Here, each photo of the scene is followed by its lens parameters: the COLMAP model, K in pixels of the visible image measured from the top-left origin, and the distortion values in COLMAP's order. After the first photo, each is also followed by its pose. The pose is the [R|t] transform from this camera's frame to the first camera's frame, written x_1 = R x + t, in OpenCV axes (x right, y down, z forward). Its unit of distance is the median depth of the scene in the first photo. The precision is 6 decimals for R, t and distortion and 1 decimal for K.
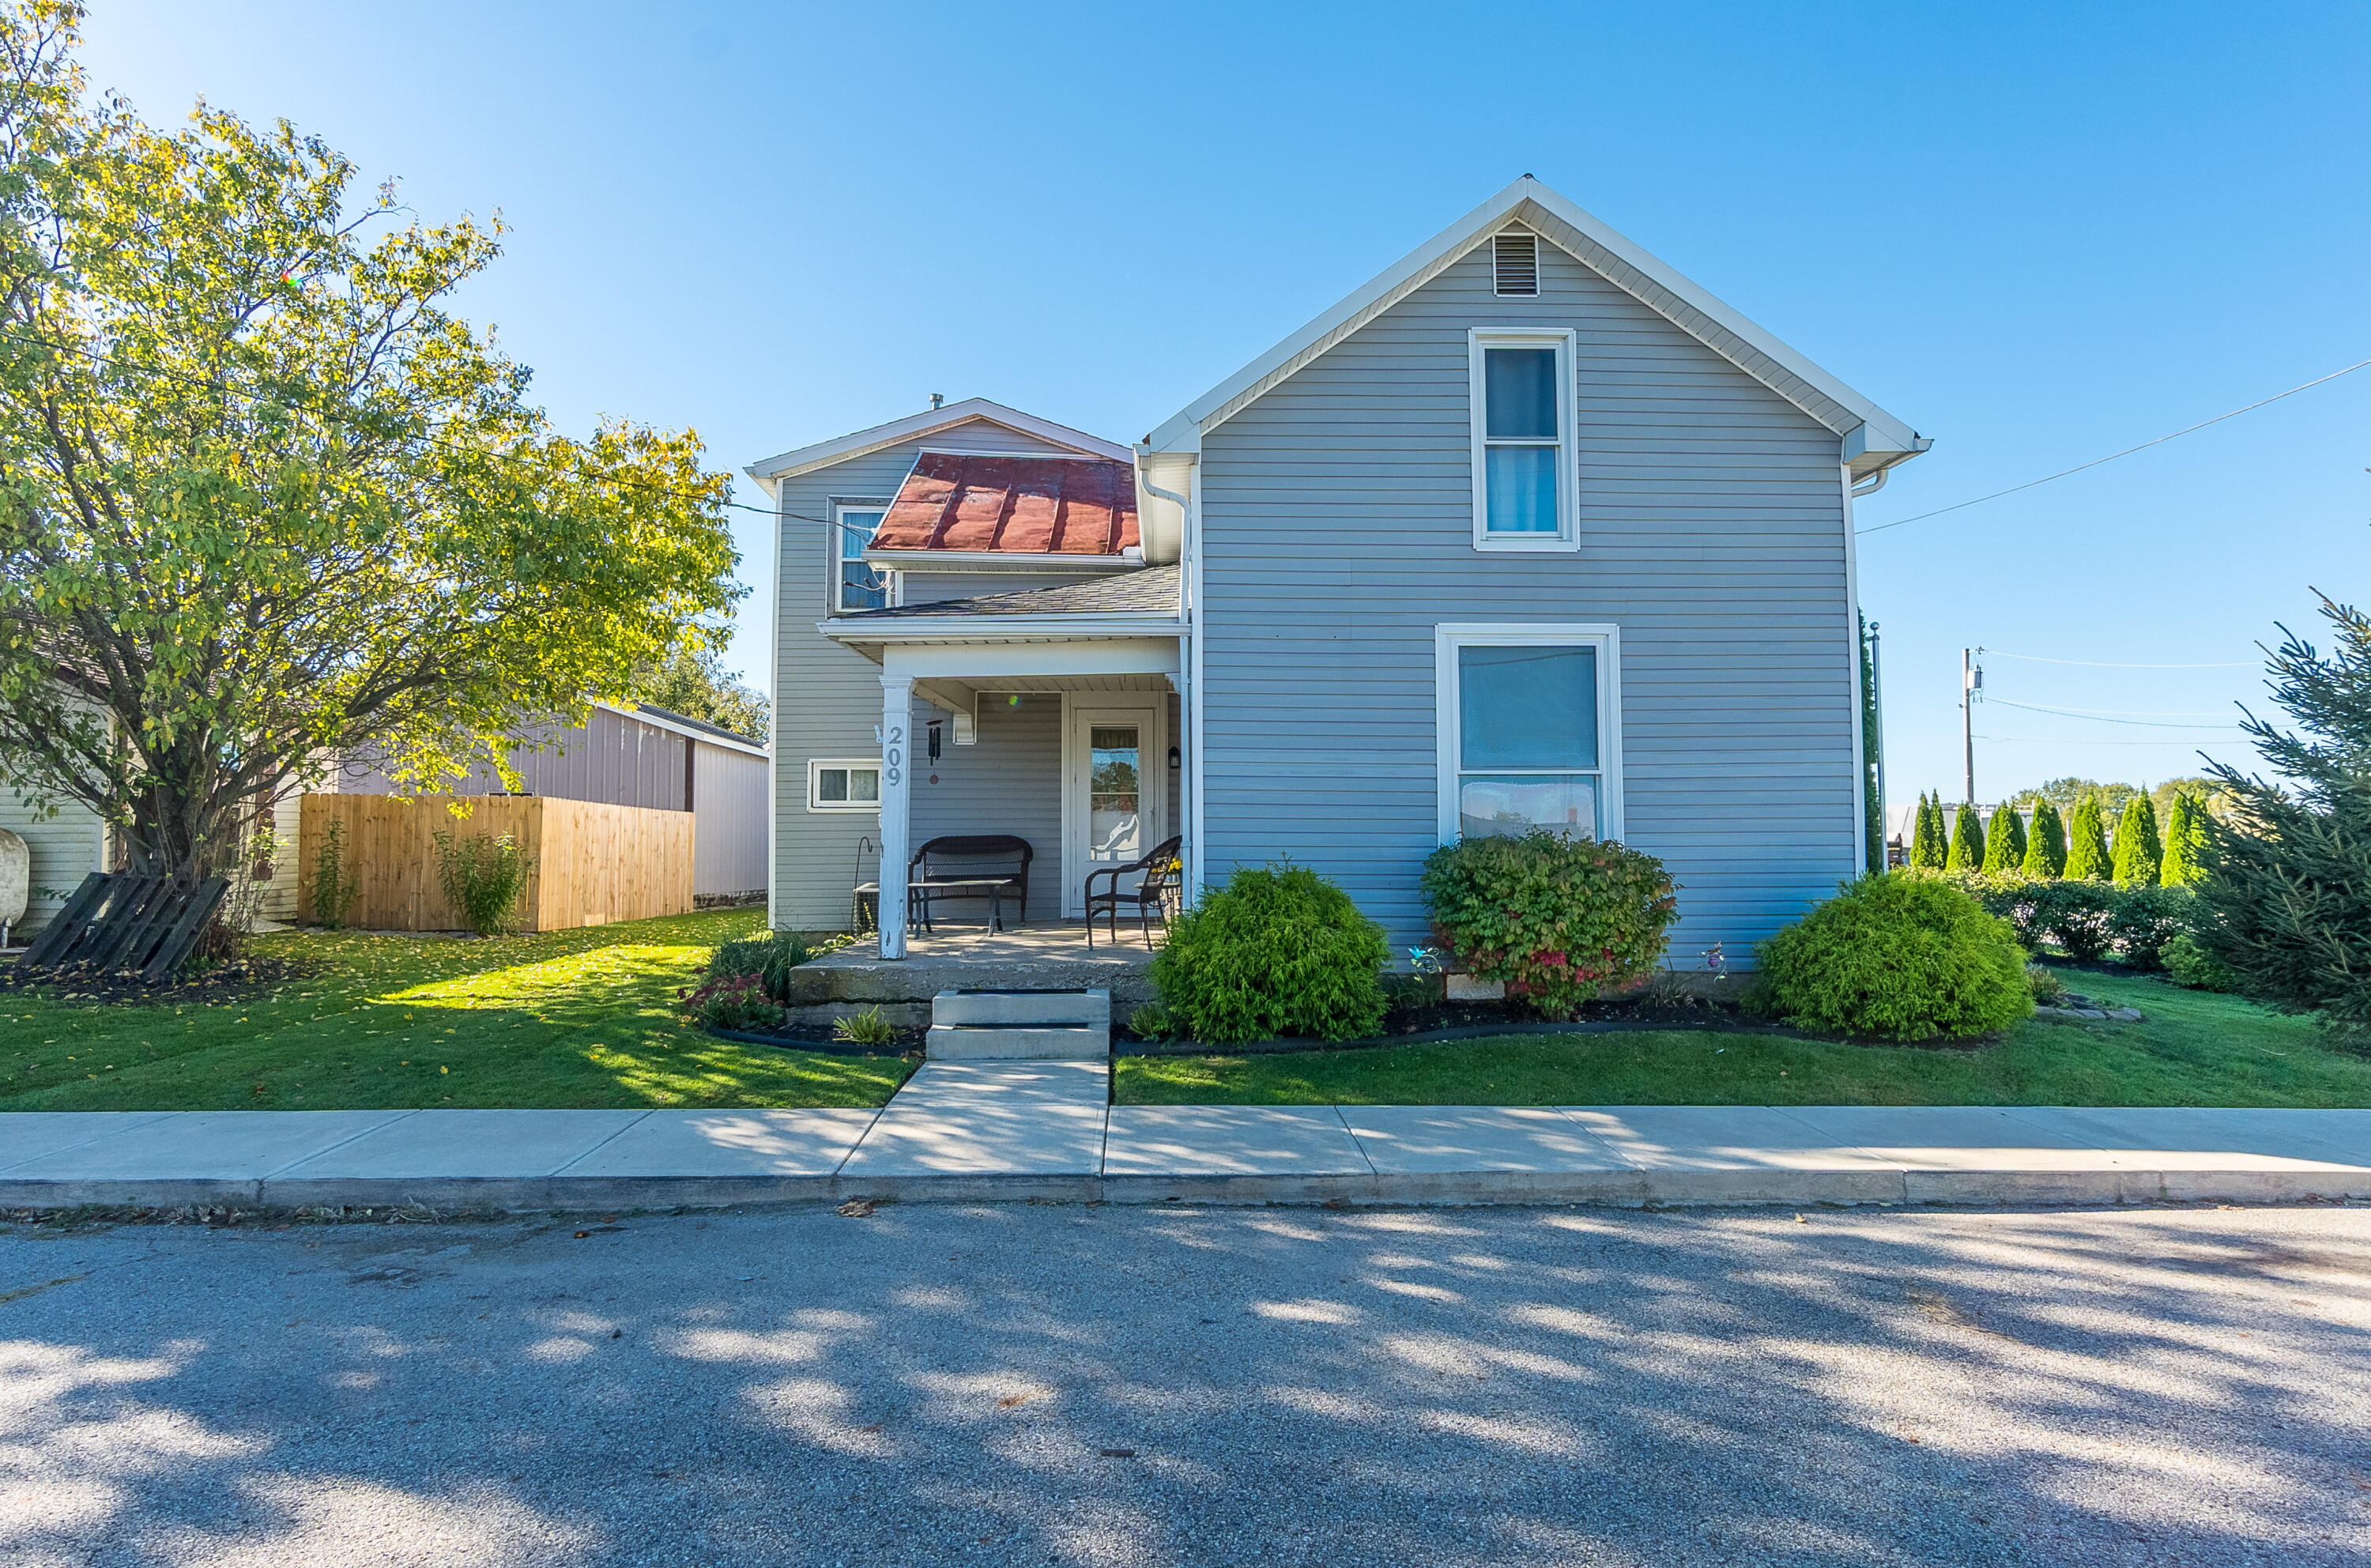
lens RADIAL K [[1264.0, 0, 1193.4], [0, 1264.0, 786.3], [0, 0, 1]] dist [-0.004015, 0.003610]
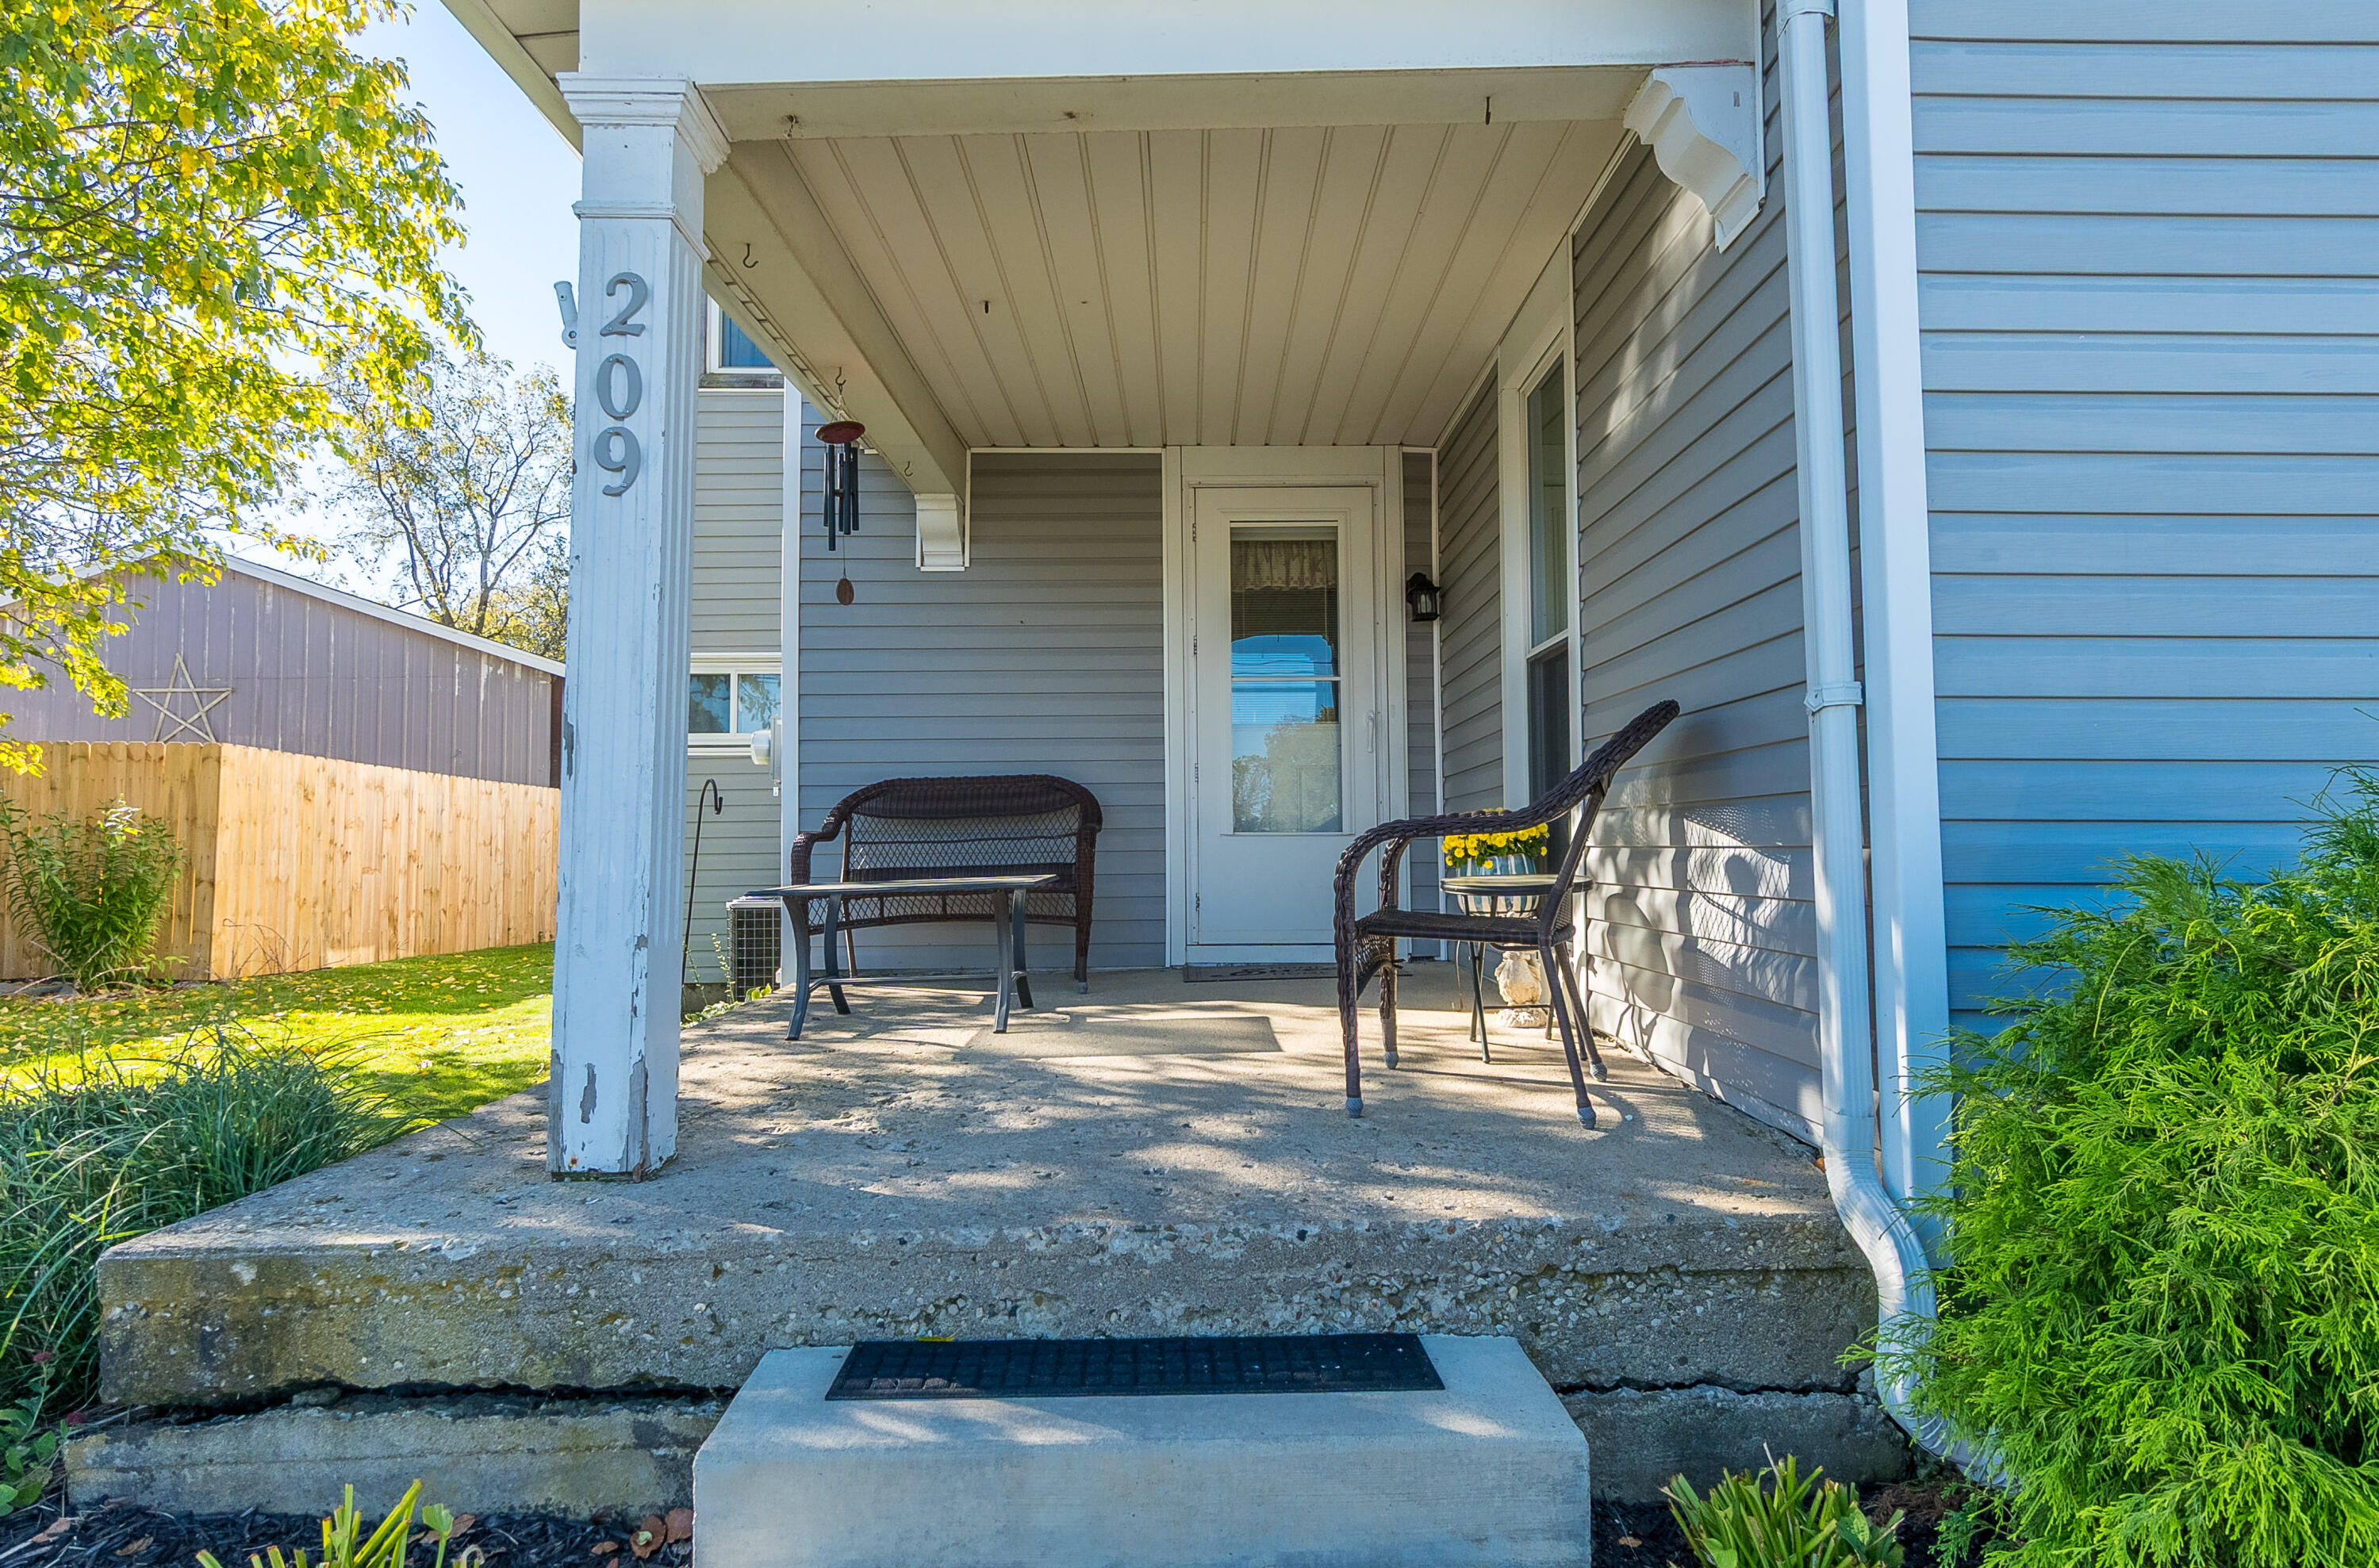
lens RADIAL K [[1268.2, 0, 1196.3], [0, 1268.2, 801.0], [0, 0, 1]] dist [-0.004015, 0.003610]
pose [[0.999878, -0.005700, -0.014511, -0.118127], [0.005715, 0.999983, 0.001006, 0.063508], [0.014505, -0.001088, 0.999894, 0.762447]]
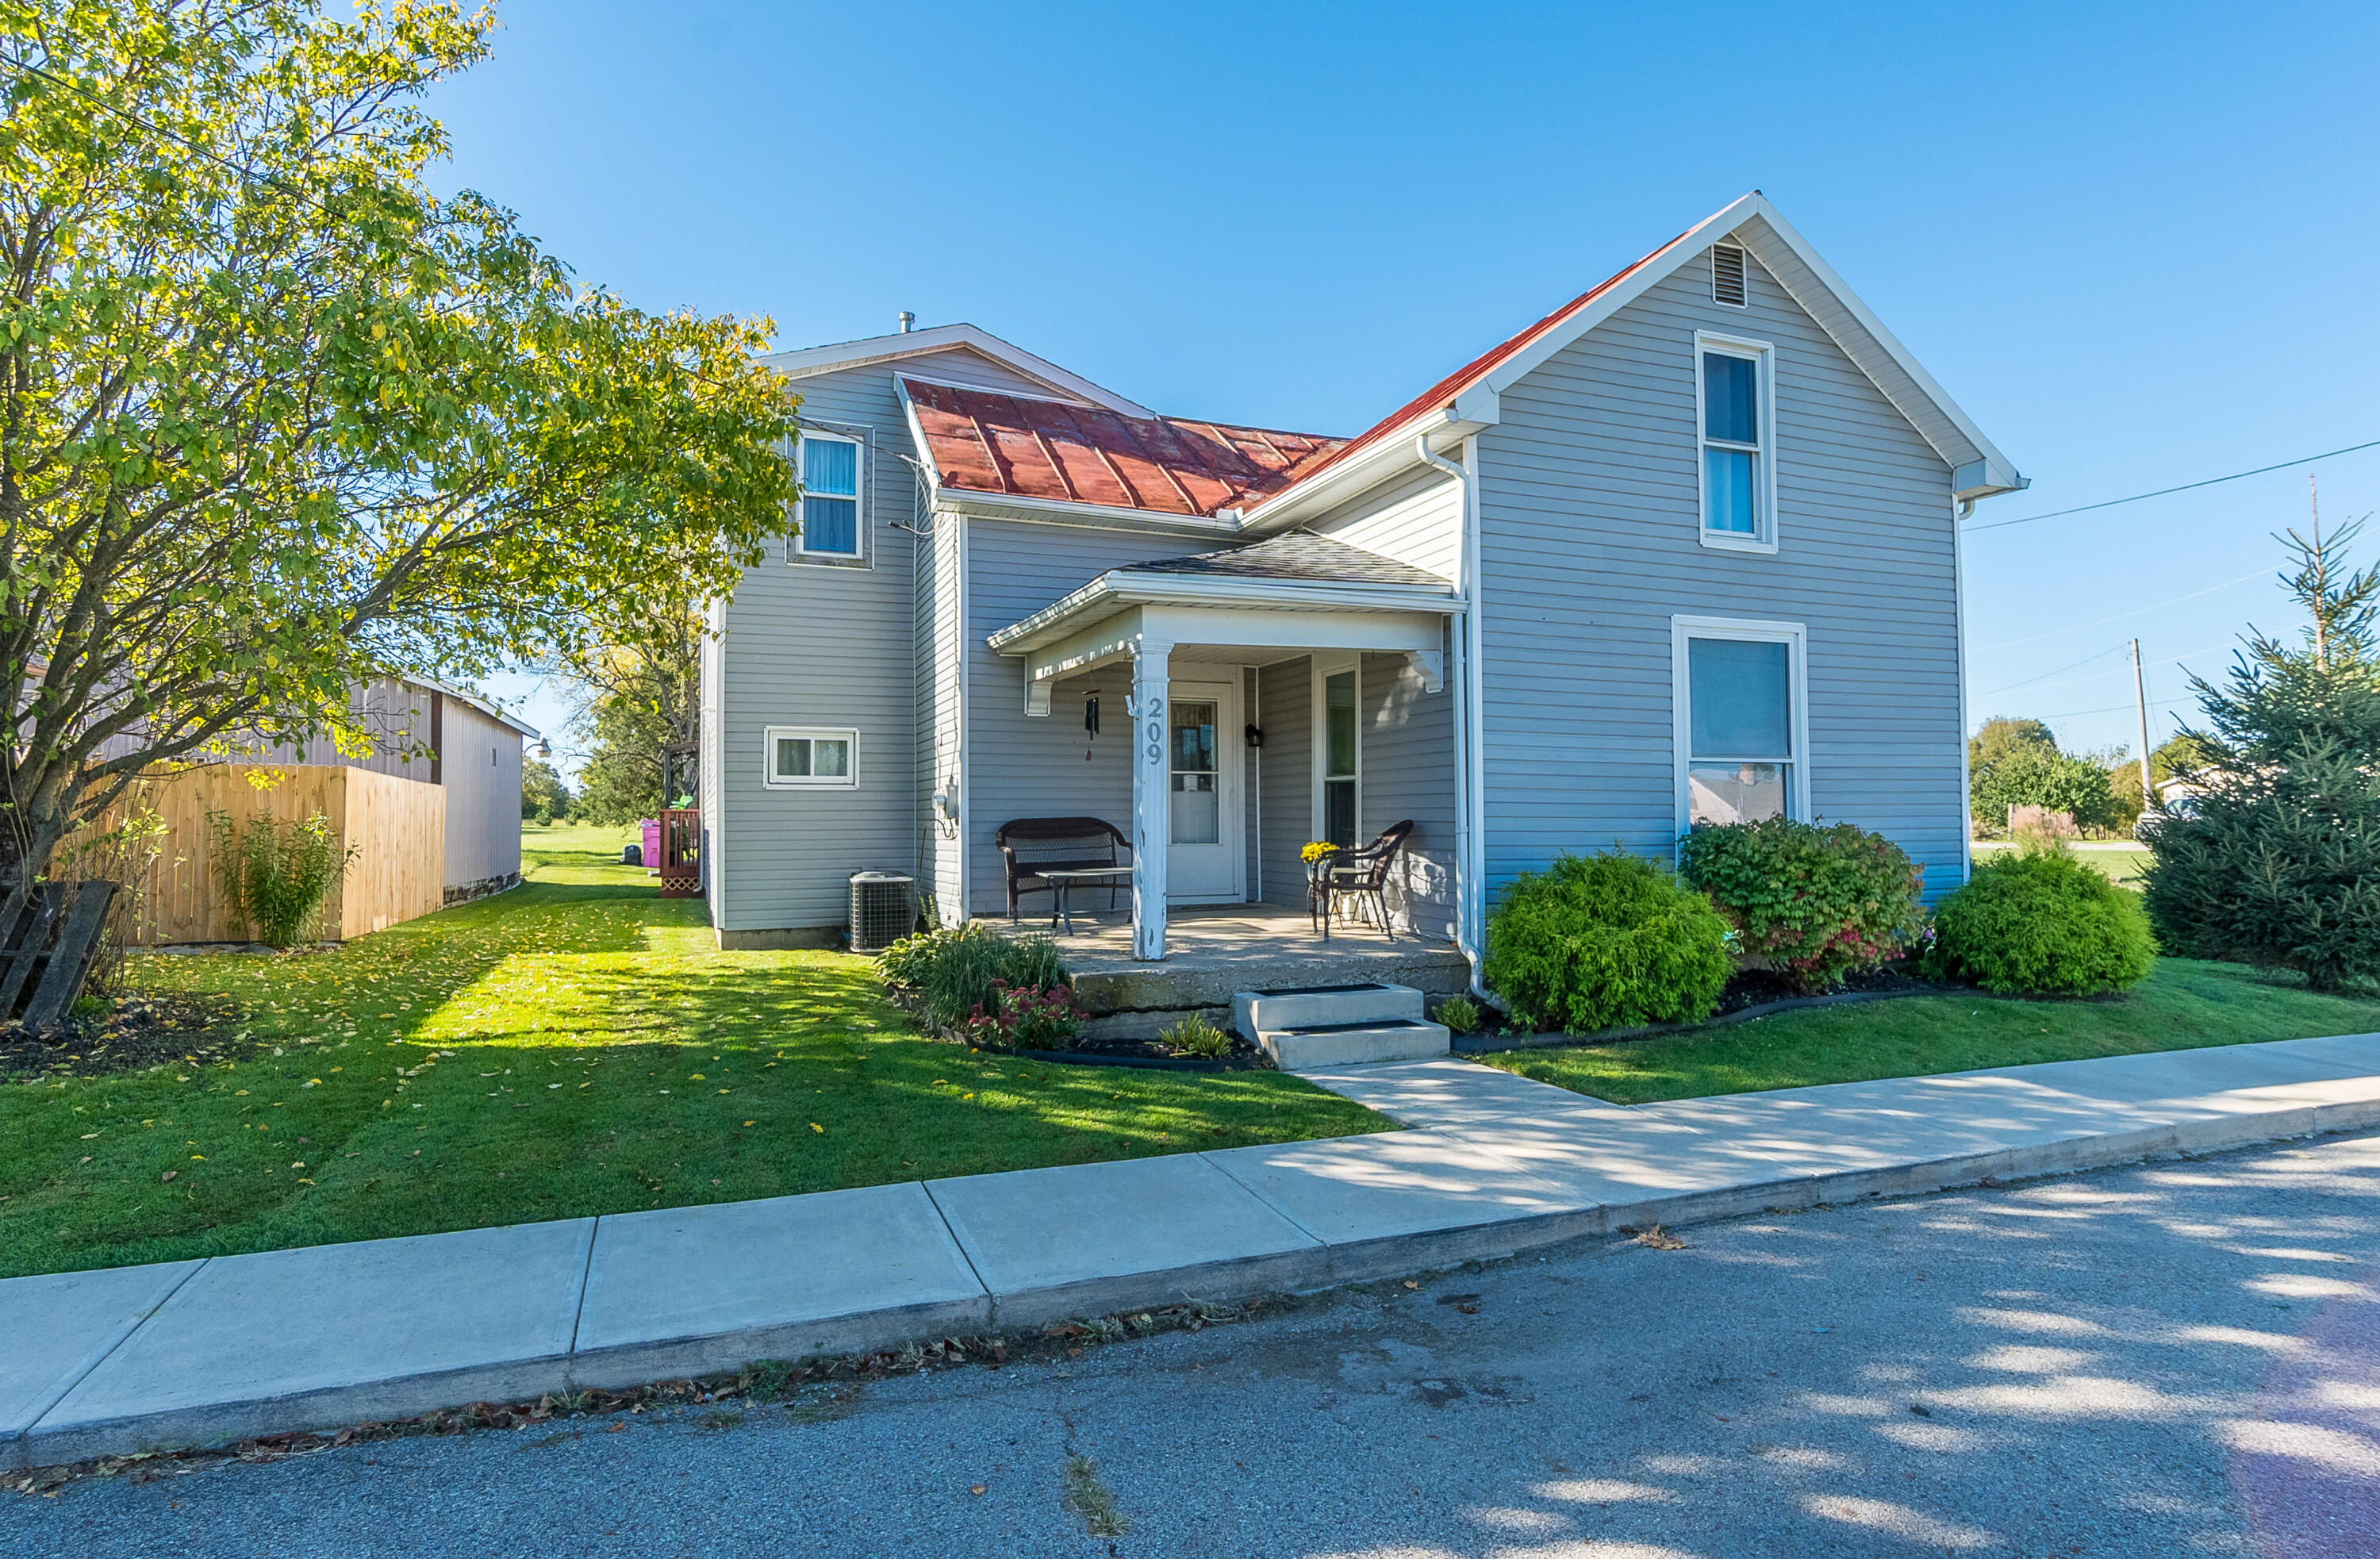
lens RADIAL K [[1280.8, 0, 1173.5], [0, 1280.8, 780.8], [0, 0, 1]] dist [0.001285, 0.000859]
pose [[0.937340, 0.008580, 0.348310, -0.550811], [-0.014646, 0.999783, 0.014786, -0.002609], [-0.348108, -0.018961, 0.937263, 0.158669]]
